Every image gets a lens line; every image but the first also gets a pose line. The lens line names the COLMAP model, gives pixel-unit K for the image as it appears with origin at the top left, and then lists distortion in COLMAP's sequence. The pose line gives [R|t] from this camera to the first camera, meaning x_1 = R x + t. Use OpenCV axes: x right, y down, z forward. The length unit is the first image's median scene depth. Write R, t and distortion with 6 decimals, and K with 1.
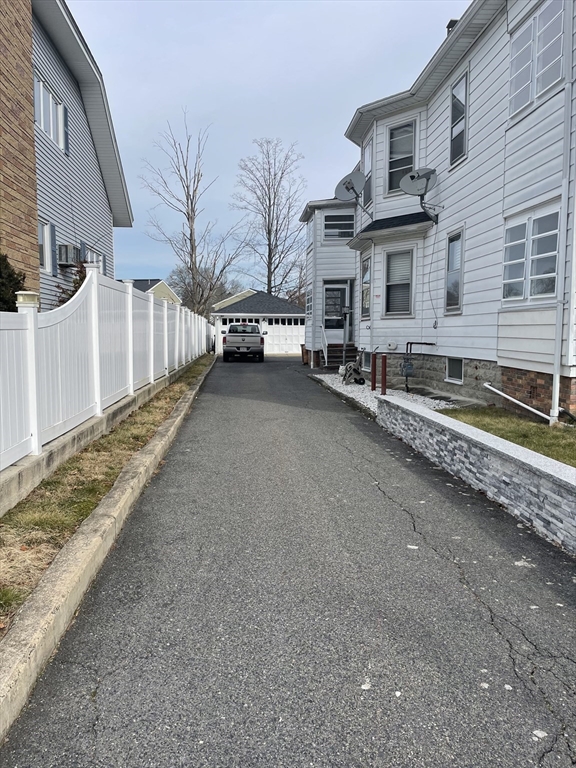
lens RADIAL K [[565.9, 0, 290.5], [0, 565.9, 367.7], [0, 0, 1]] dist [0.101176, -0.136624]
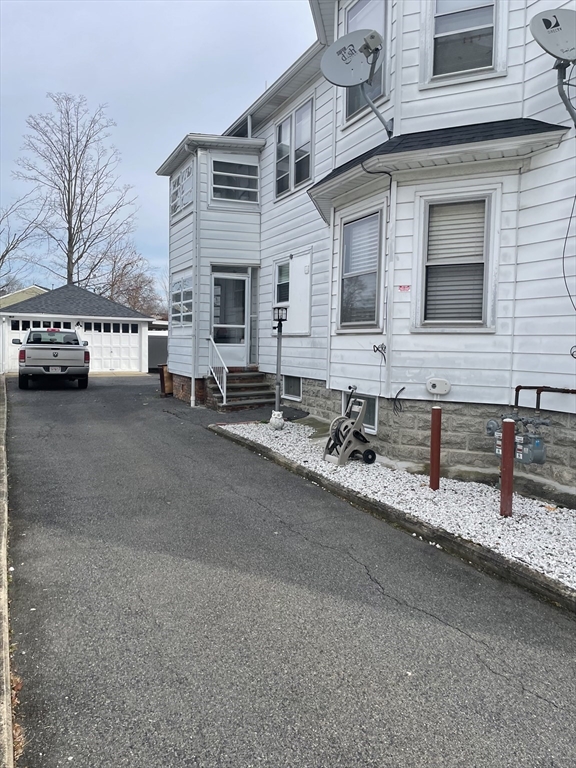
lens RADIAL K [[565.9, 0, 290.5], [0, 565.9, 367.7], [0, 0, 1]] dist [0.101176, -0.136624]
pose [[0.935945, -0.000408, 0.352146, -0.061603], [0.004577, 0.999929, -0.011007, -0.026079], [-0.352117, 0.011914, 0.935880, 0.296006]]
